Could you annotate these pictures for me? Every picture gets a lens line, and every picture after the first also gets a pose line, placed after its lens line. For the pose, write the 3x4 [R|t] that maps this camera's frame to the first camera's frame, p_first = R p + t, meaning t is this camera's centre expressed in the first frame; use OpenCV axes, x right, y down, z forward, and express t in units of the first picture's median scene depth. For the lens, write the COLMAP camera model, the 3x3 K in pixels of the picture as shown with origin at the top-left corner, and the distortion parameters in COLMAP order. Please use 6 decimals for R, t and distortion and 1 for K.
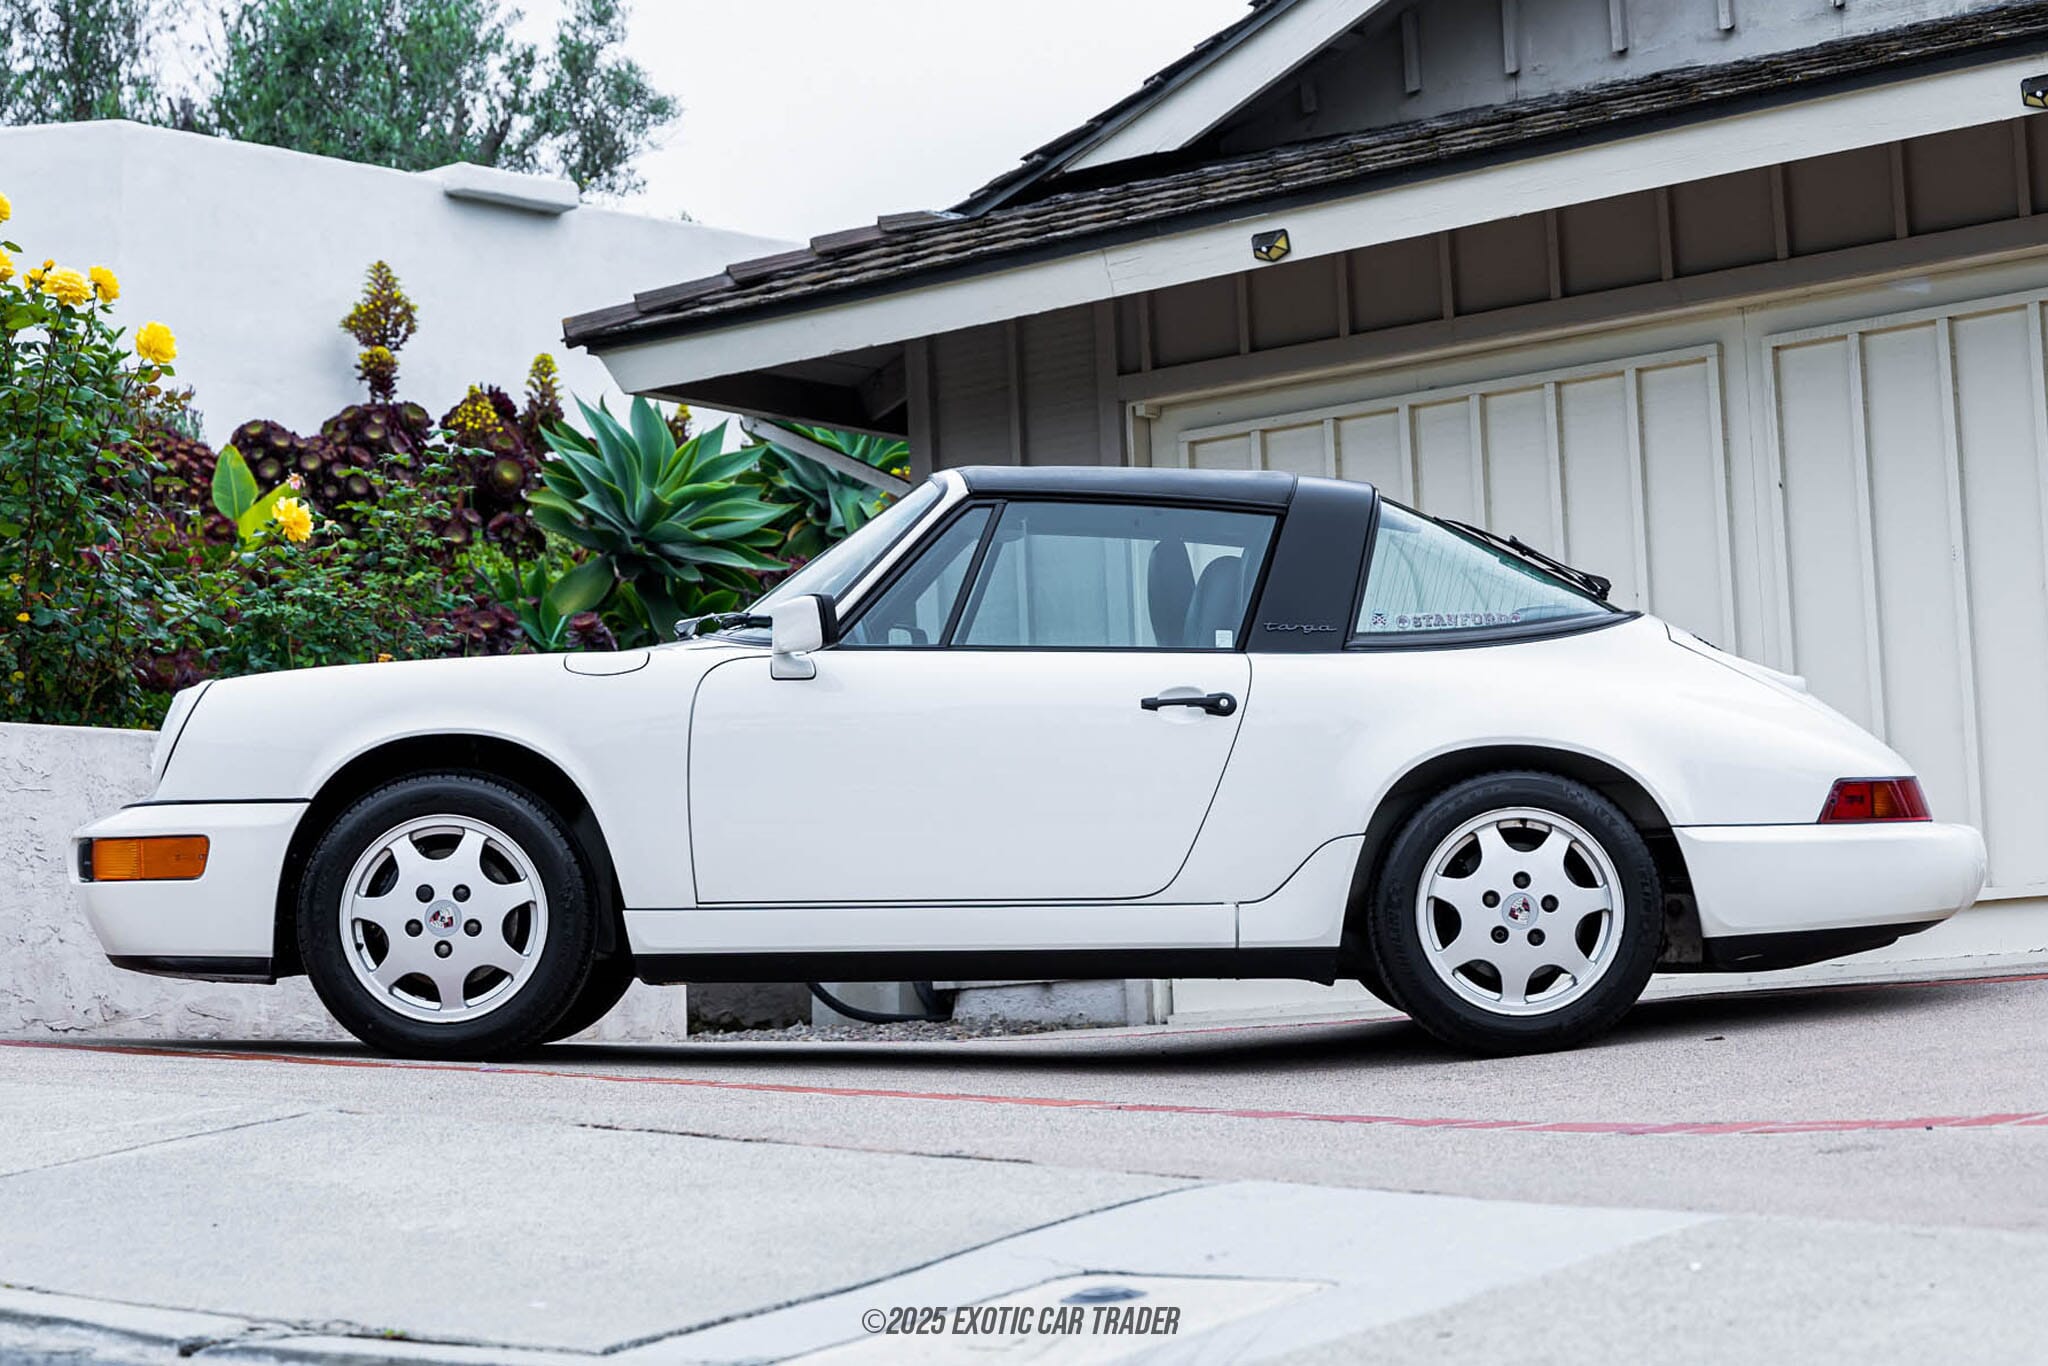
lens RADIAL K [[4159.9, 0, 1024.0], [0, 4159.9, 683.0], [0, 0, 1]] dist [0.000069, 0.112498]
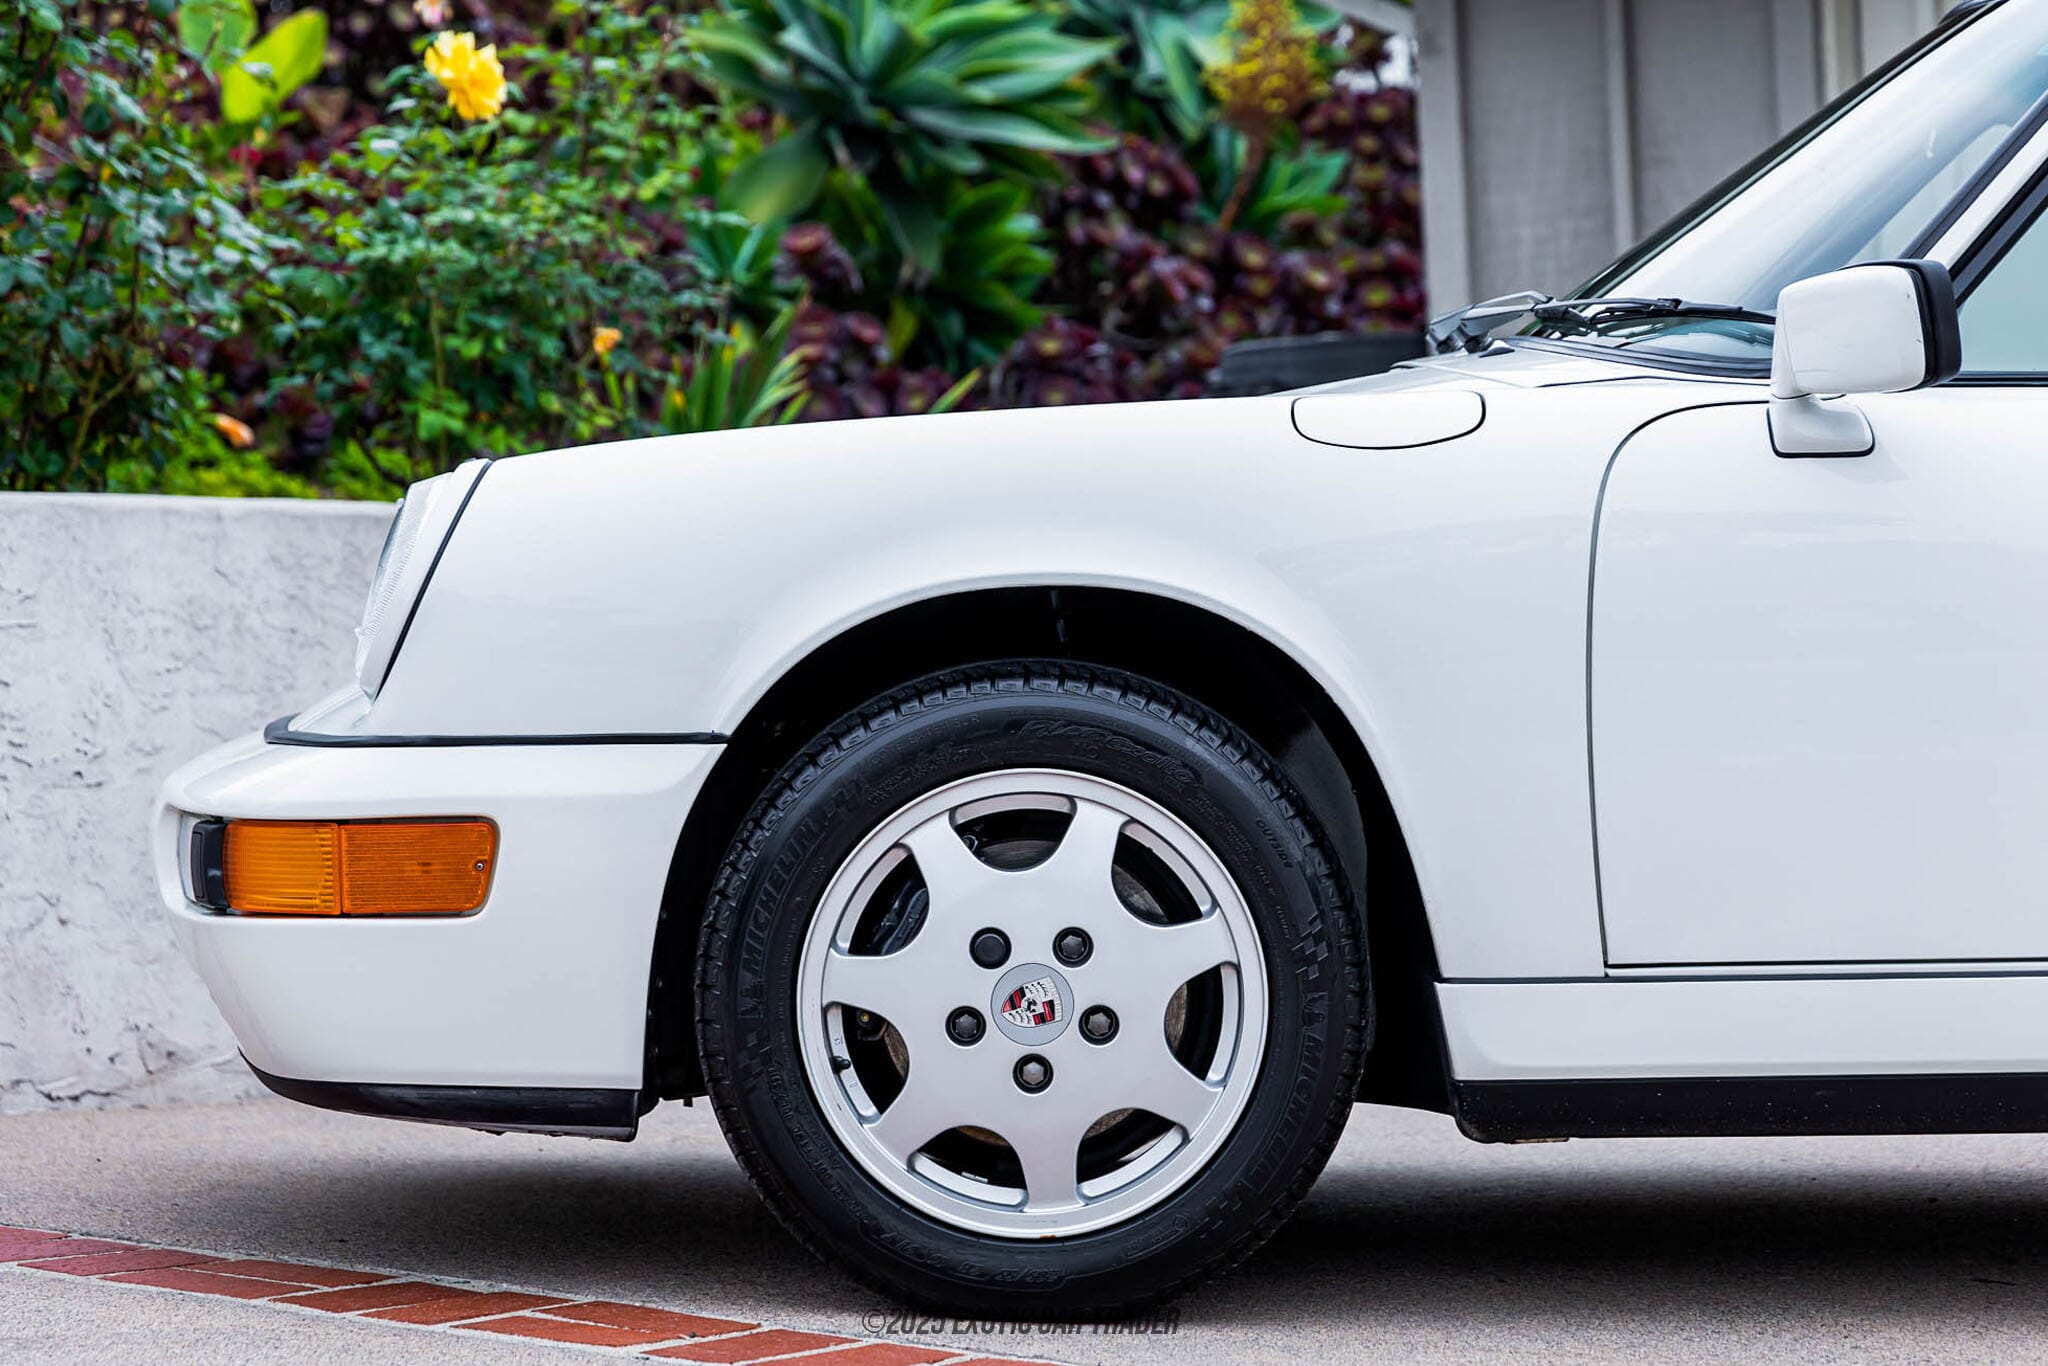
lens RADIAL K [[5550.1, 0, 1024.0], [0, 5550.1, 683.0], [0, 0, 1]] dist [0.046716, -0.206193]
pose [[0.999864, -0.004520, -0.015837, -0.129958], [0.005673, 0.997275, 0.073558, -0.020405], [0.015462, -0.073638, 0.997165, 0.413078]]
